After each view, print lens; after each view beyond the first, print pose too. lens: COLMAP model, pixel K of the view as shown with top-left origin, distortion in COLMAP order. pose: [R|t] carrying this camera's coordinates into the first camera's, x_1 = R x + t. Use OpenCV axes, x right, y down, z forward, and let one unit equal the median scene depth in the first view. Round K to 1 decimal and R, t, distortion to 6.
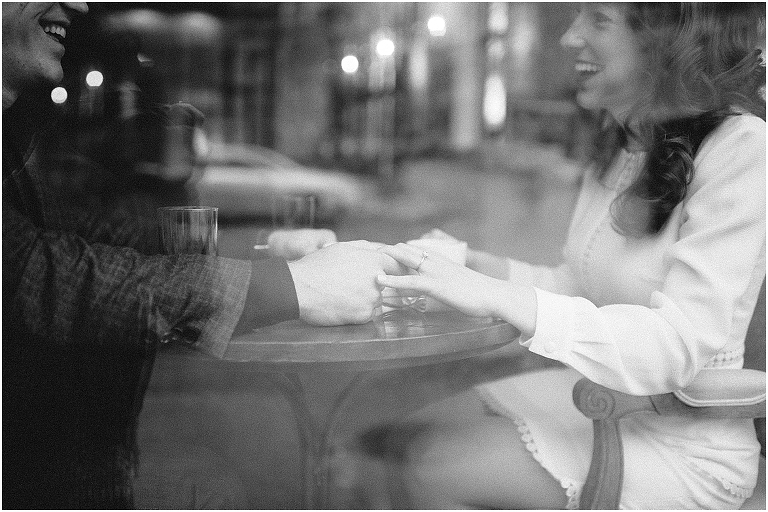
lens RADIAL K [[761.6, 0, 384.0], [0, 761.6, 256.0], [0, 0, 1]] dist [-0.096135, 0.083539]
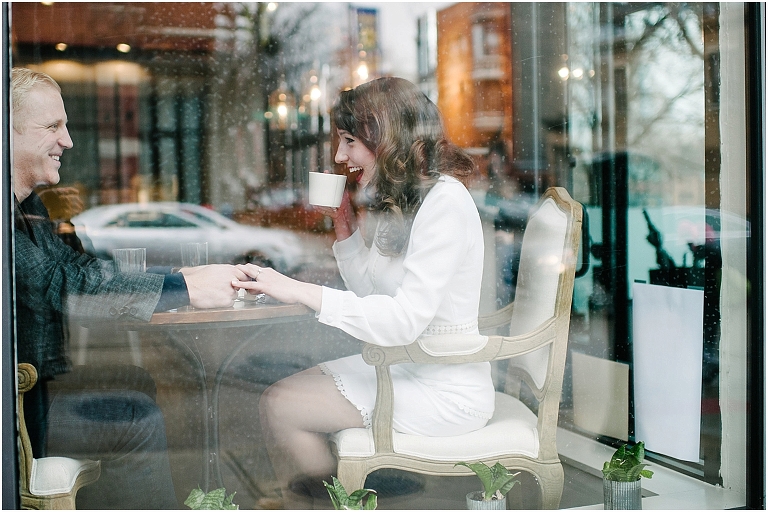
lens RADIAL K [[895.0, 0, 384.0], [0, 895.0, 256.0], [0, 0, 1]] dist [-0.009196, -0.005274]
pose [[0.998248, -0.038846, 0.044626, 0.211297], [0.041946, 0.996611, -0.070760, 0.107255], [-0.041726, 0.072508, 0.996495, -0.962755]]
